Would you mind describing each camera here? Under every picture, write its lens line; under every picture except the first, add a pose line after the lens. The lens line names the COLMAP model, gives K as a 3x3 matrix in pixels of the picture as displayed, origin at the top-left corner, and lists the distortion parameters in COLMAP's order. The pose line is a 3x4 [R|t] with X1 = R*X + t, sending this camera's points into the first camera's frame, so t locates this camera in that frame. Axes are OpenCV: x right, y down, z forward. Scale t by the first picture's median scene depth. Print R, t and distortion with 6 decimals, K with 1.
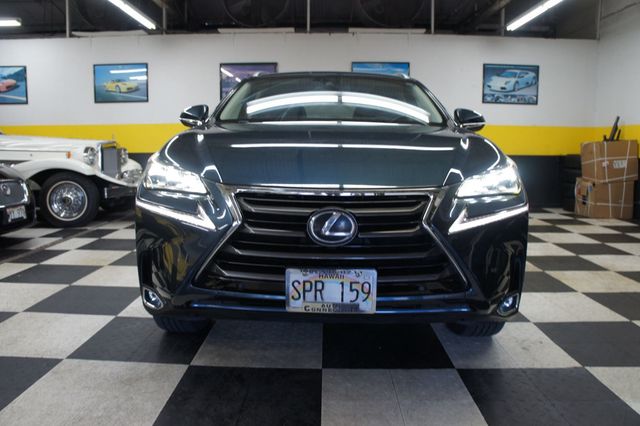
lens RADIAL K [[501.3, 0, 320.0], [0, 501.3, 213.0], [0, 0, 1]] dist [-0.185854, 0.131724]
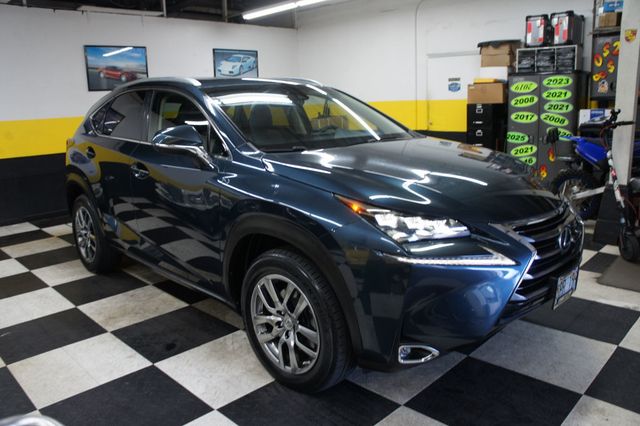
lens RADIAL K [[501.3, 0, 320.0], [0, 501.3, 213.0], [0, 0, 1]] dist [-0.185854, 0.131724]
pose [[0.692887, -0.183068, 0.697420, -0.279574], [0.148743, 0.982719, 0.110180, -0.050589], [-0.705538, 0.027394, 0.708143, 0.132386]]
